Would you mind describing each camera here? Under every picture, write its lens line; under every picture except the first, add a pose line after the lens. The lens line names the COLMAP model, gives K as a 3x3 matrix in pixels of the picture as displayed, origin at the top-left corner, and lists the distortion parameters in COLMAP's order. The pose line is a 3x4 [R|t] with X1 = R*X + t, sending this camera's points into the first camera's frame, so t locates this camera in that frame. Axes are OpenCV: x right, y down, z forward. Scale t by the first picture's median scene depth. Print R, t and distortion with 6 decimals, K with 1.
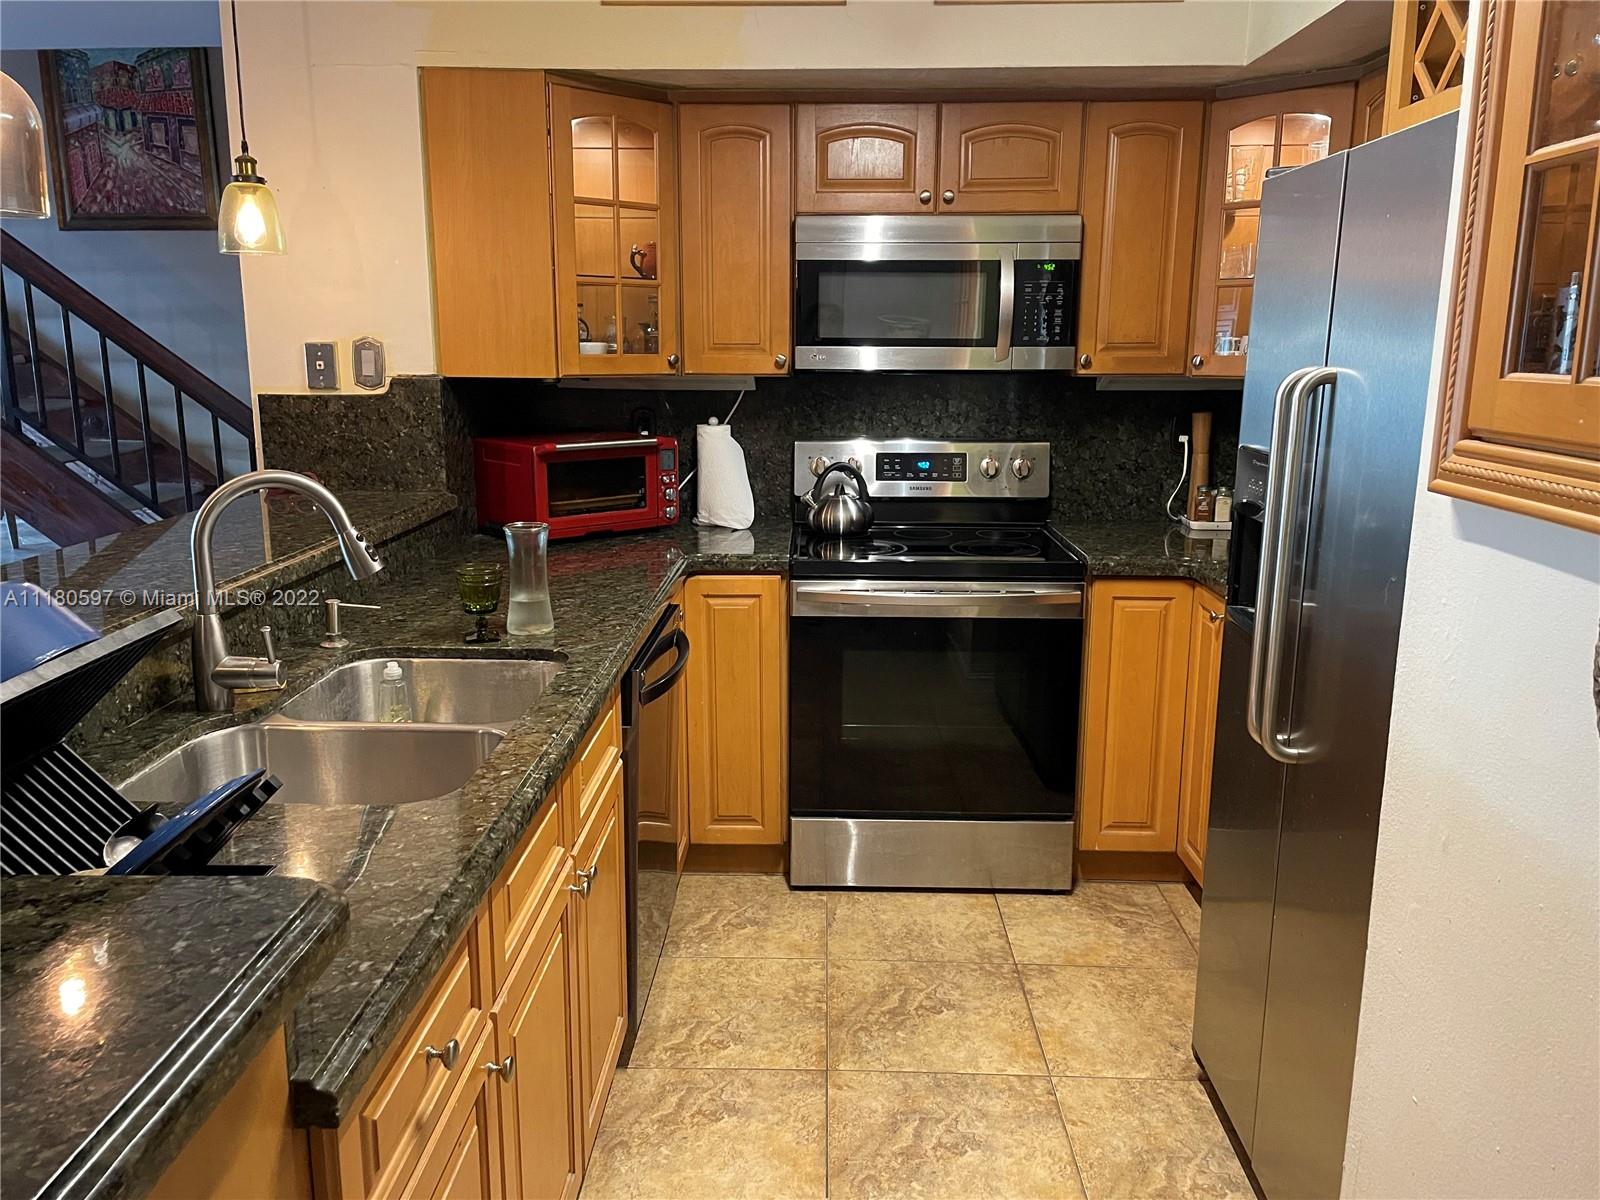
lens RADIAL K [[1197.2, 0, 796.7], [0, 1197.2, 582.6], [0, 0, 1]] dist [0.092489, -0.115601]
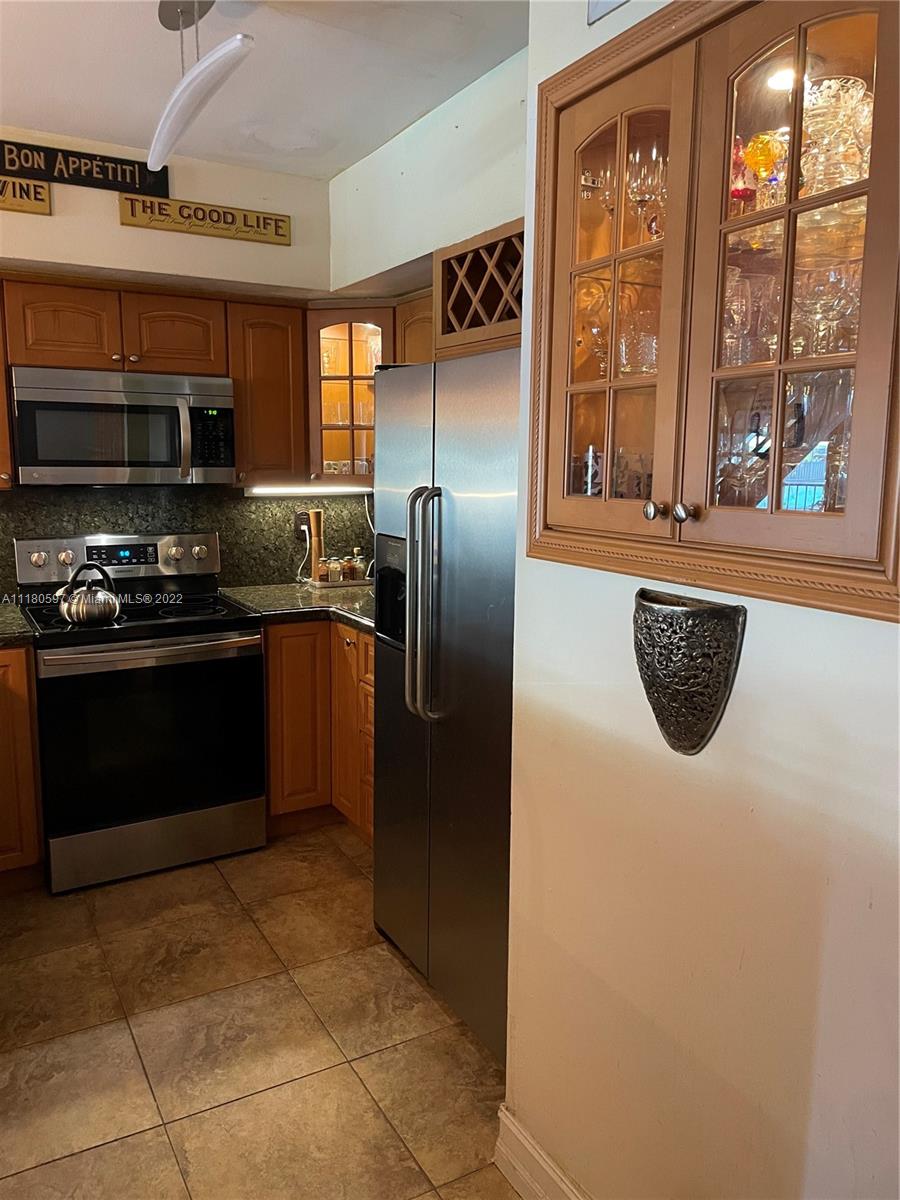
lens RADIAL K [[897.9, 0, 445.5], [0, 897.9, 583.1], [0, 0, 1]] dist [0.092489, -0.115601]
pose [[0.857960, -0.072239, 0.508613, -0.116586], [0.099174, 0.994730, -0.026010, -0.004481], [-0.504053, 0.072757, 0.860602, -0.049796]]
